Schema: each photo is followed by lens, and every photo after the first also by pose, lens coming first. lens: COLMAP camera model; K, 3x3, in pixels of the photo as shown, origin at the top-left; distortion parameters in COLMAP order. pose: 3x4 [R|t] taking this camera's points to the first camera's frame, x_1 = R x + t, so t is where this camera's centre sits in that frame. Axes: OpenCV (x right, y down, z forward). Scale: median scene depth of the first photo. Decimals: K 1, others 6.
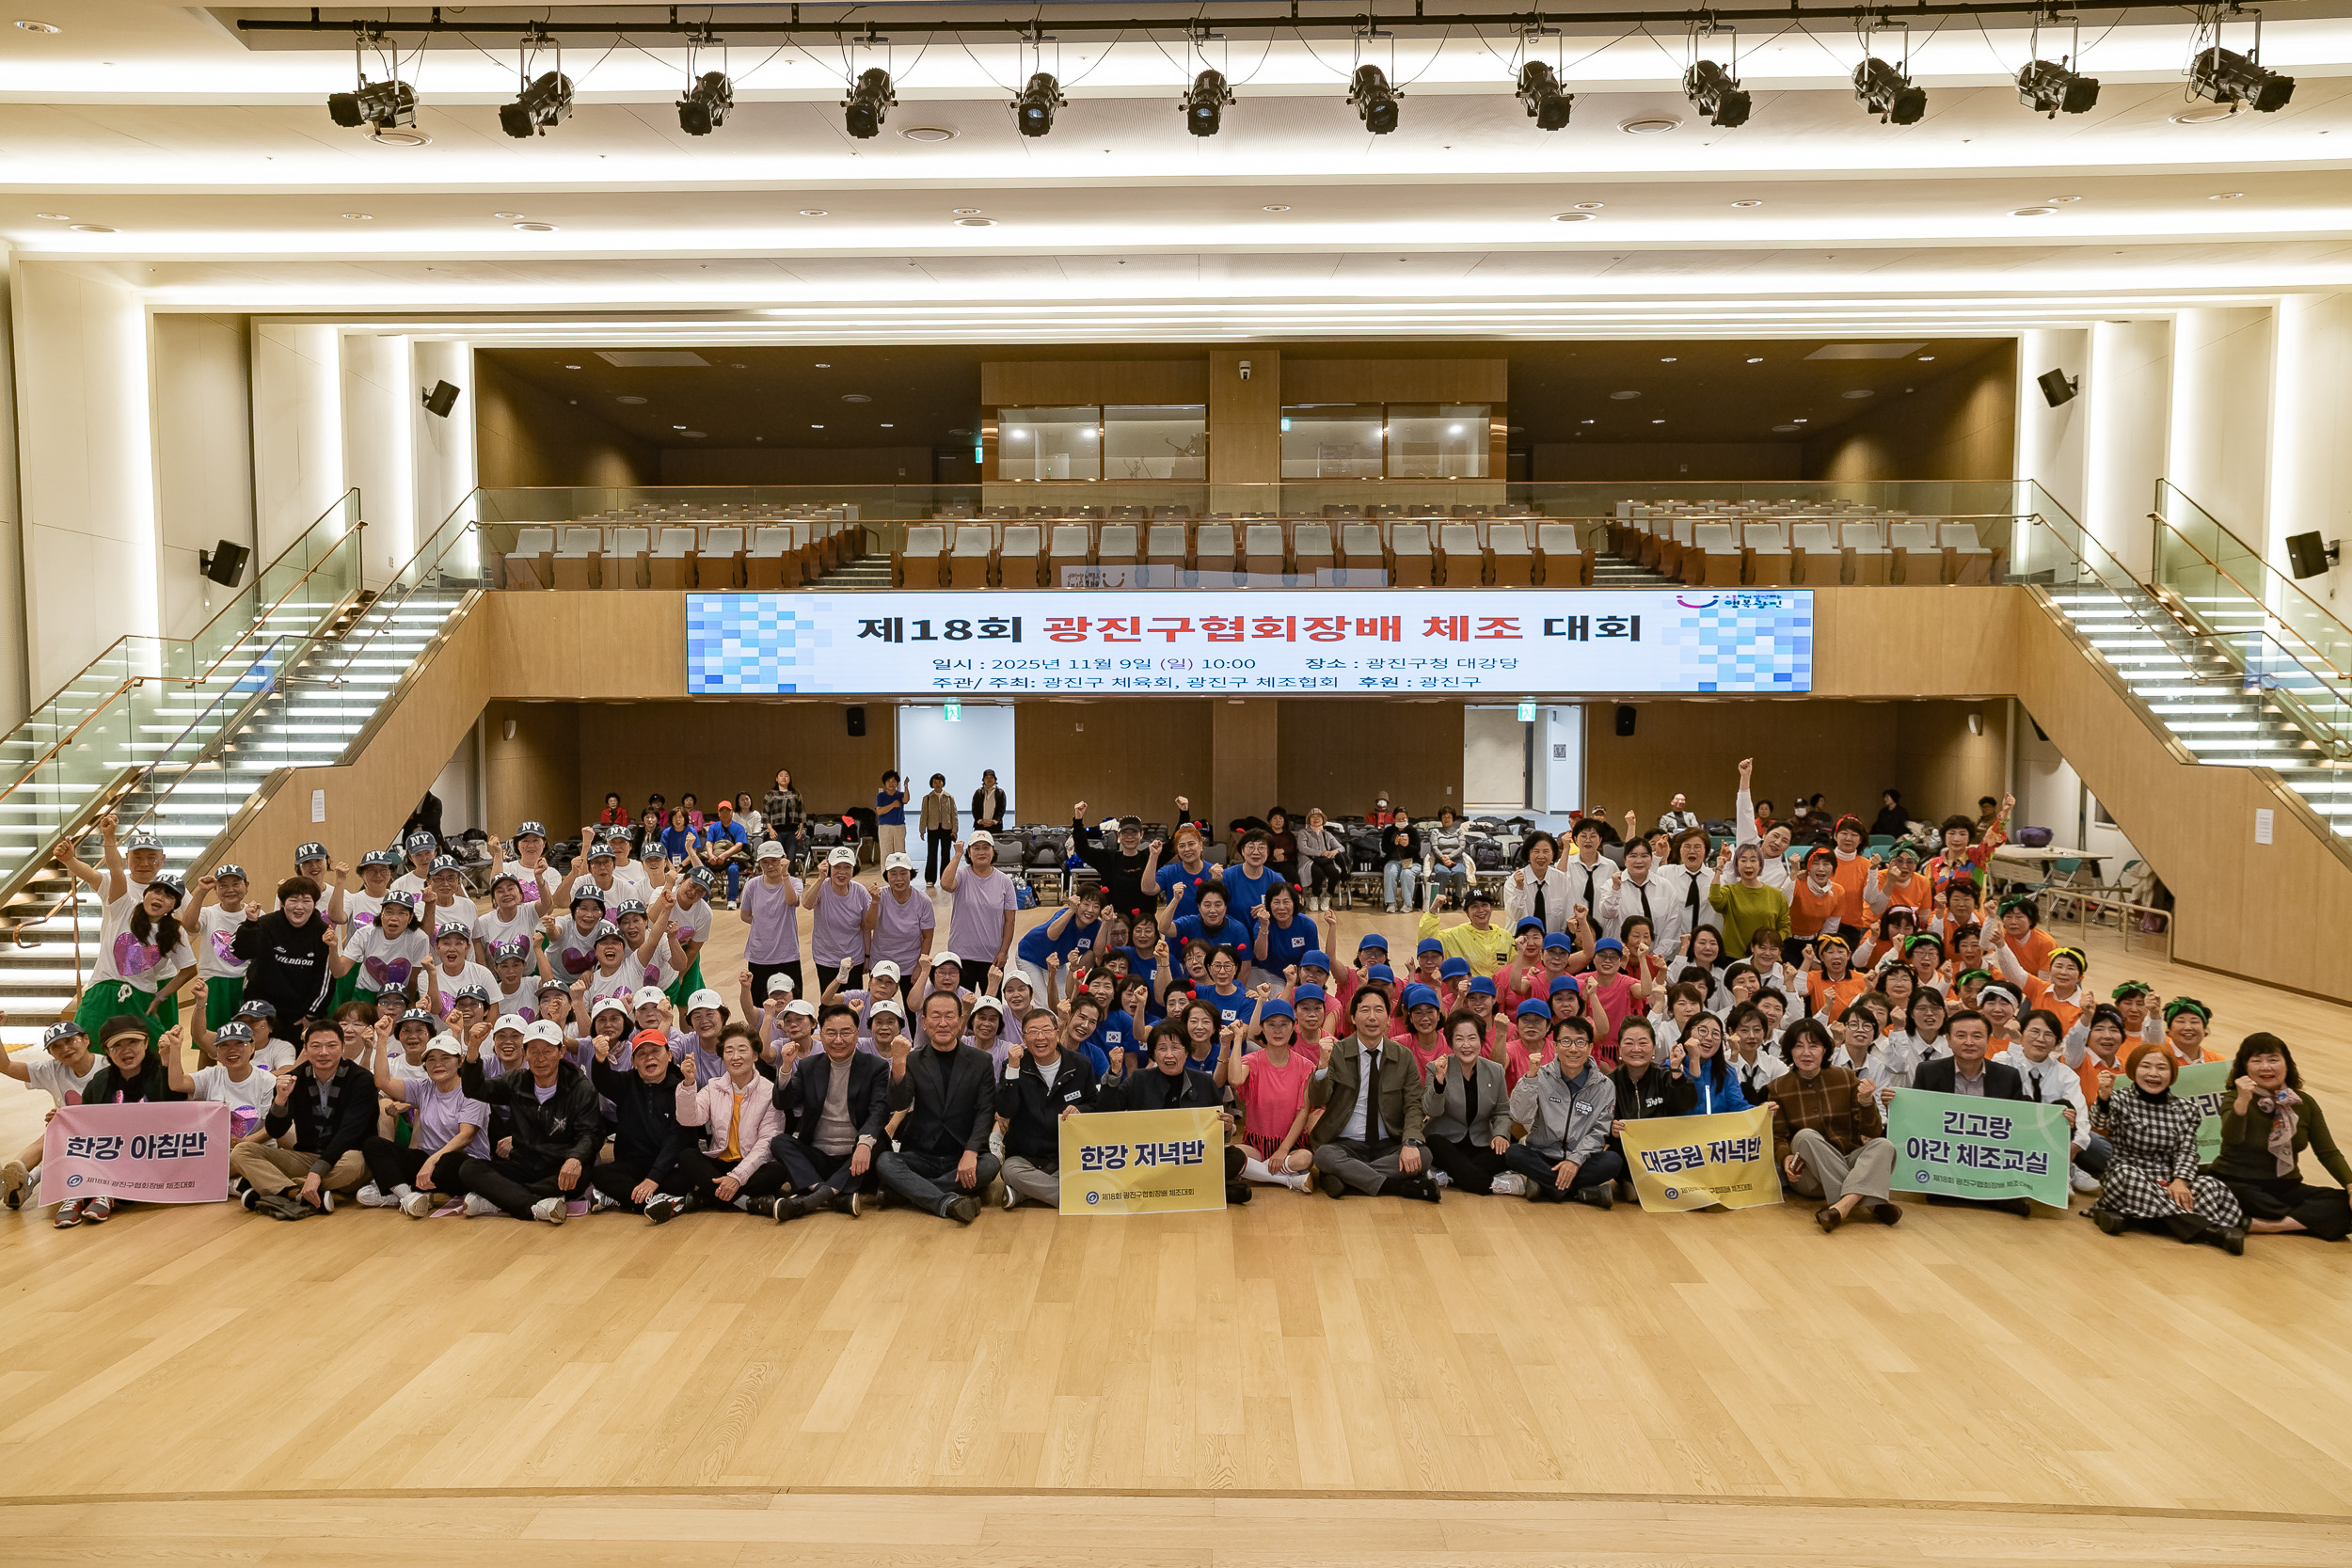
lens RADIAL K [[1624.9, 0, 1155.7], [0, 1624.9, 823.7], [0, 0, 1]] dist [-0.029237, 0.051672]
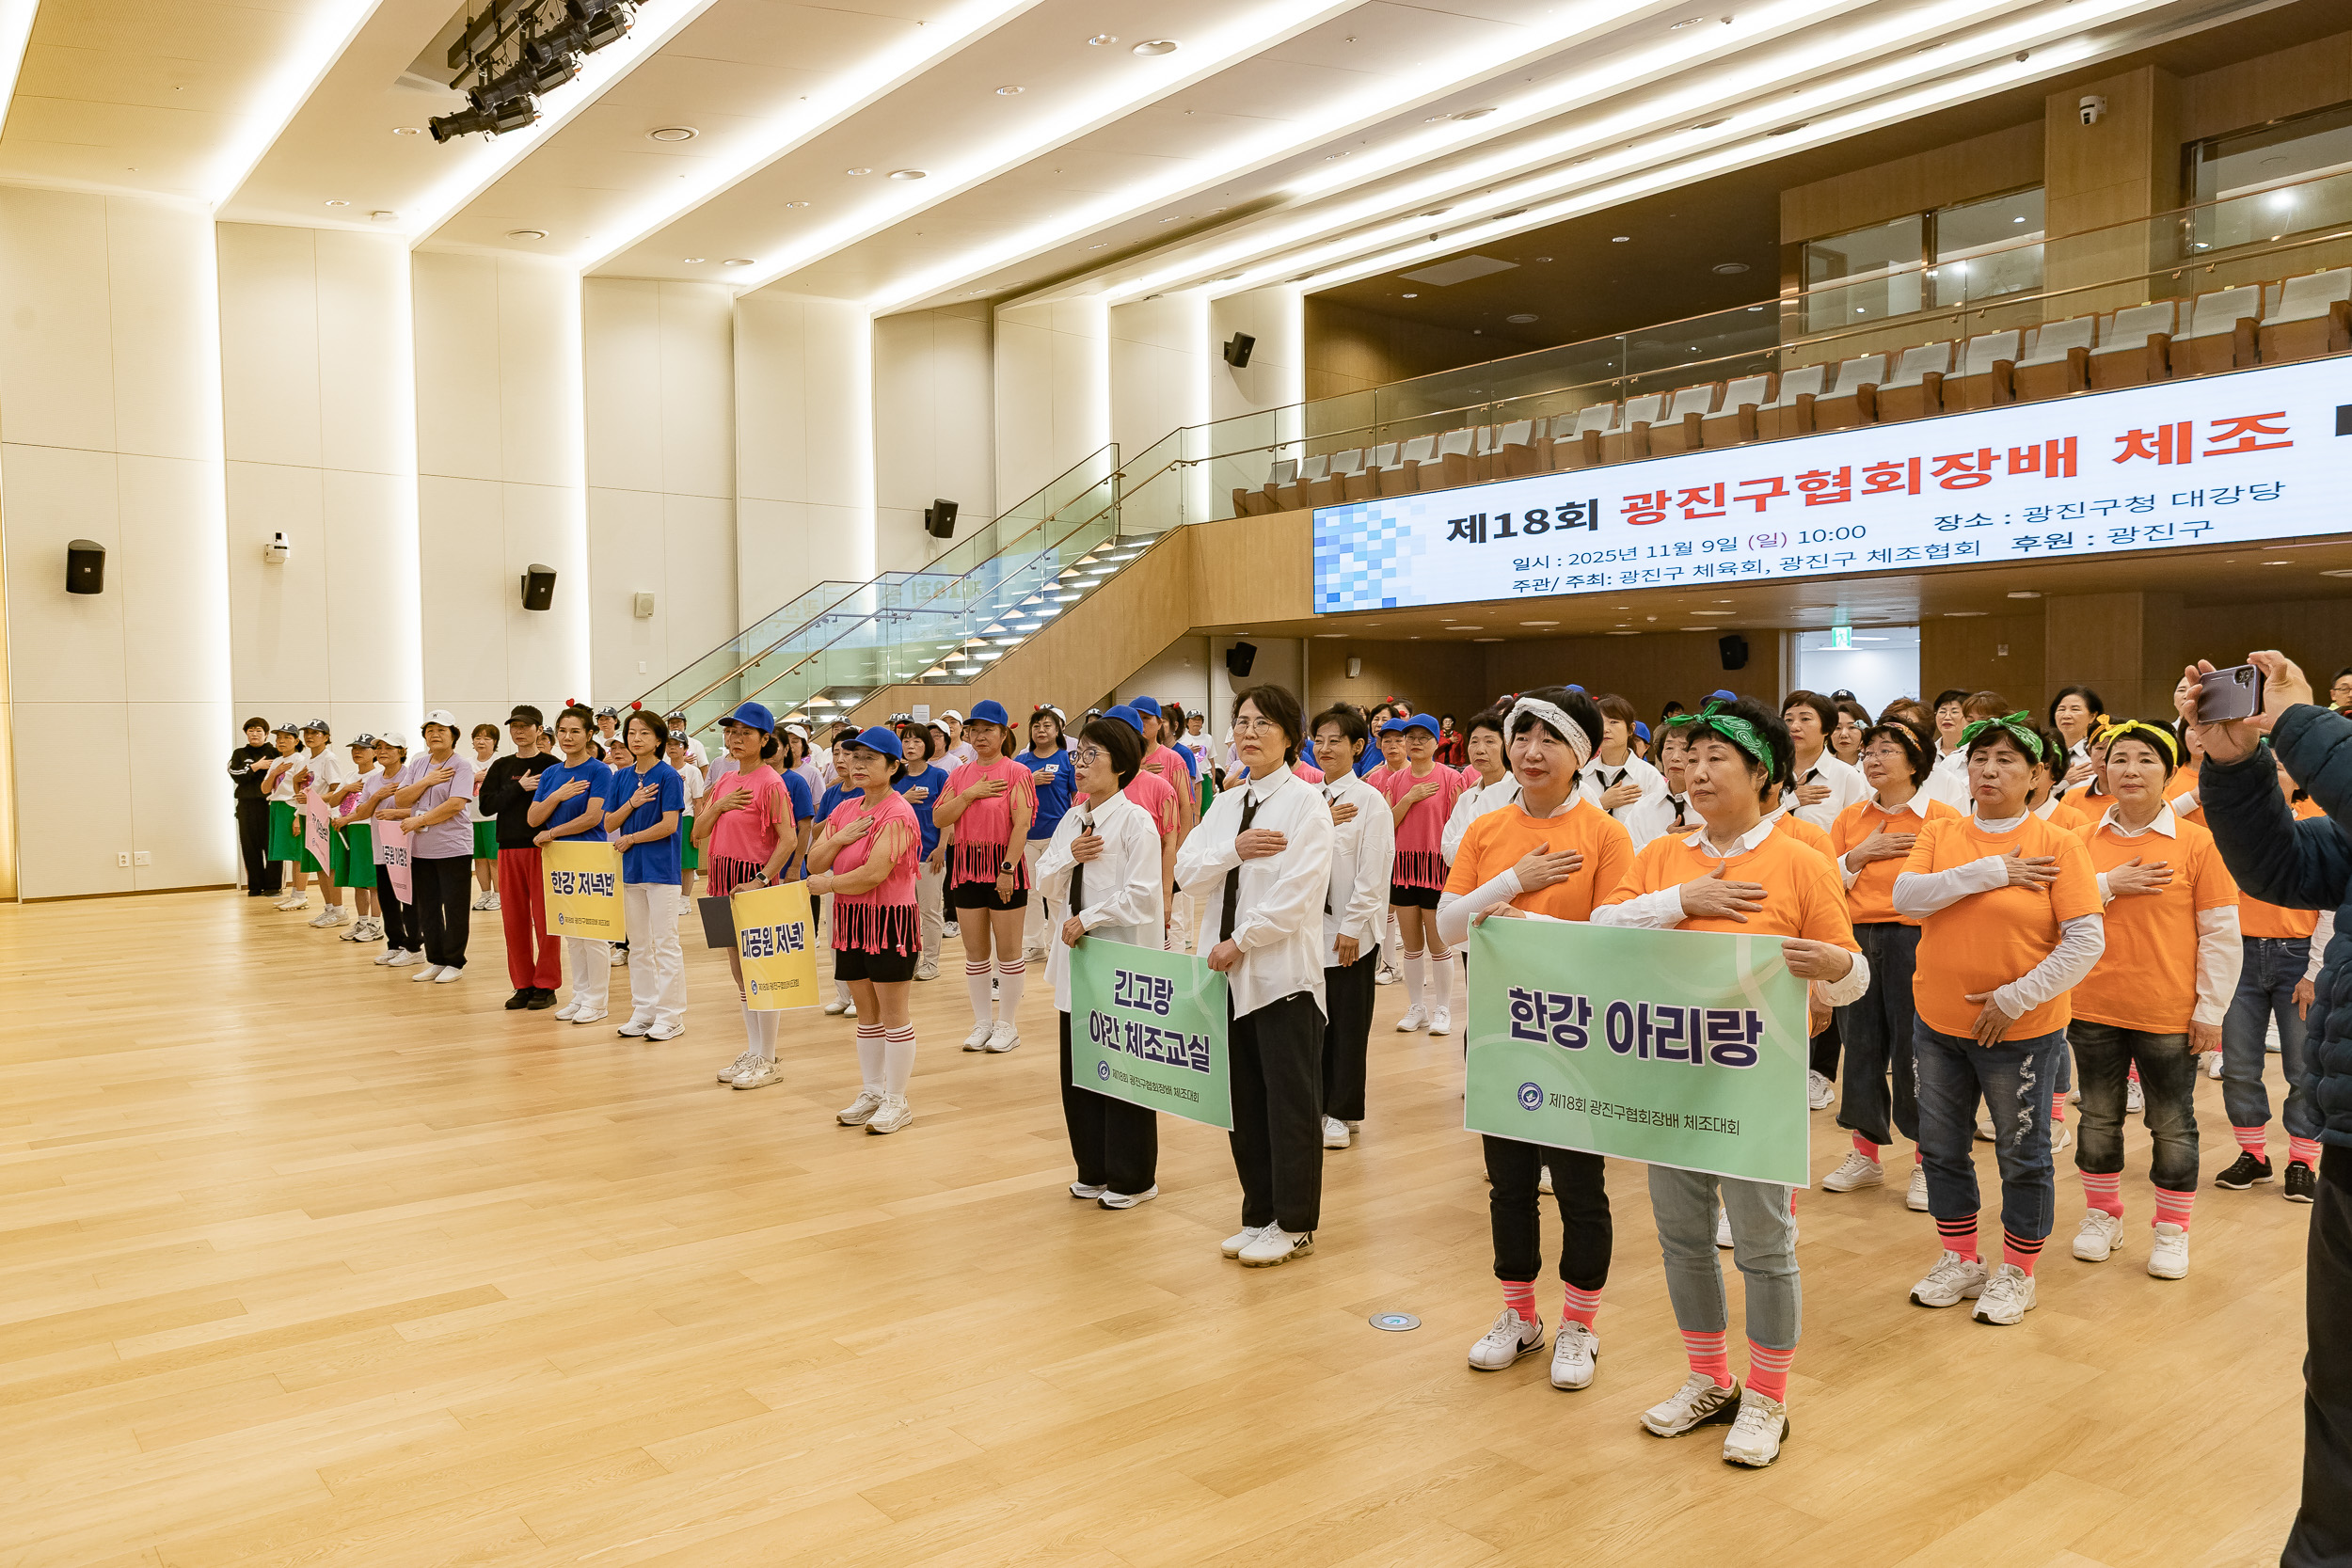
lens RADIAL K [[1726.3, 0, 1171.0], [0, 1726.3, 796.8], [0, 0, 1]] dist [-0.030694, 0.052166]
pose [[0.634753, 0.030239, -0.772123, 0.449589], [-0.037701, 0.999256, 0.008141, 0.022466], [0.771795, 0.023943, 0.635421, 0.292326]]
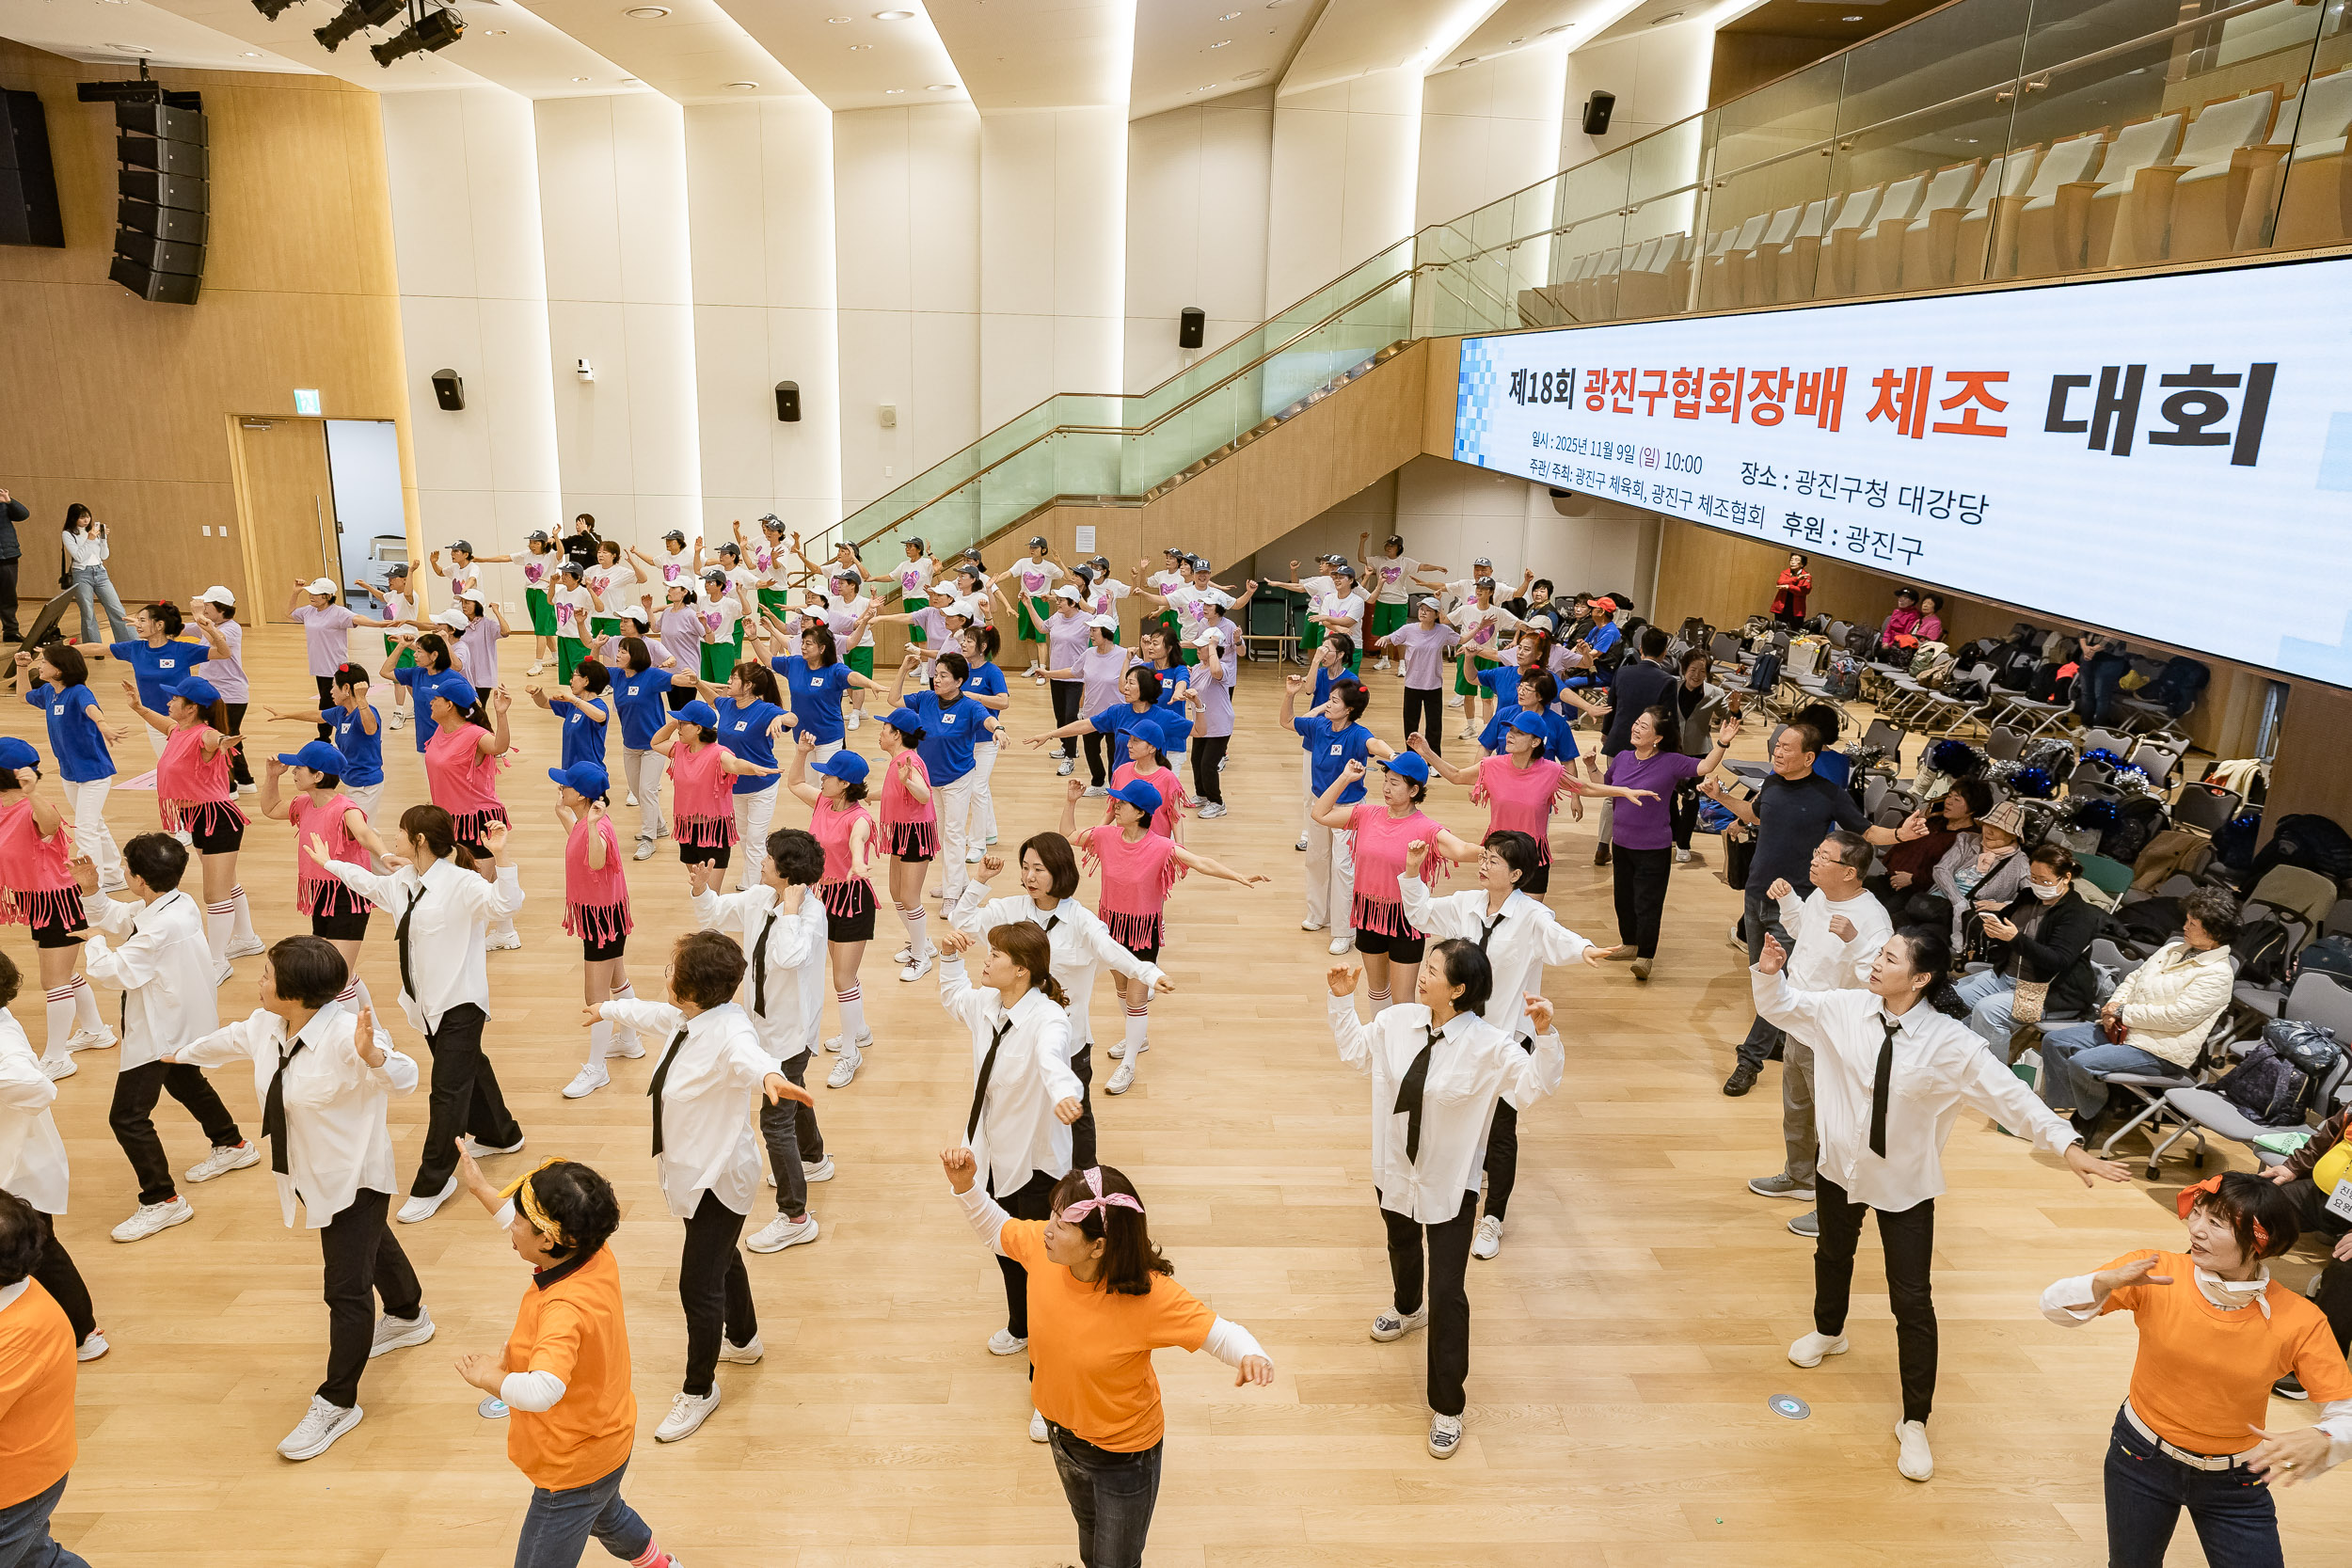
lens RADIAL K [[1573.4, 0, 1186.8], [0, 1573.4, 762.6], [0, 0, 1]] dist [-0.027772, 0.048538]
pose [[0.070337, 0.243422, -0.967367, 0.536220], [-0.090848, 0.967302, 0.236800, -0.109589], [0.993378, 0.071228, 0.090152, 0.803405]]
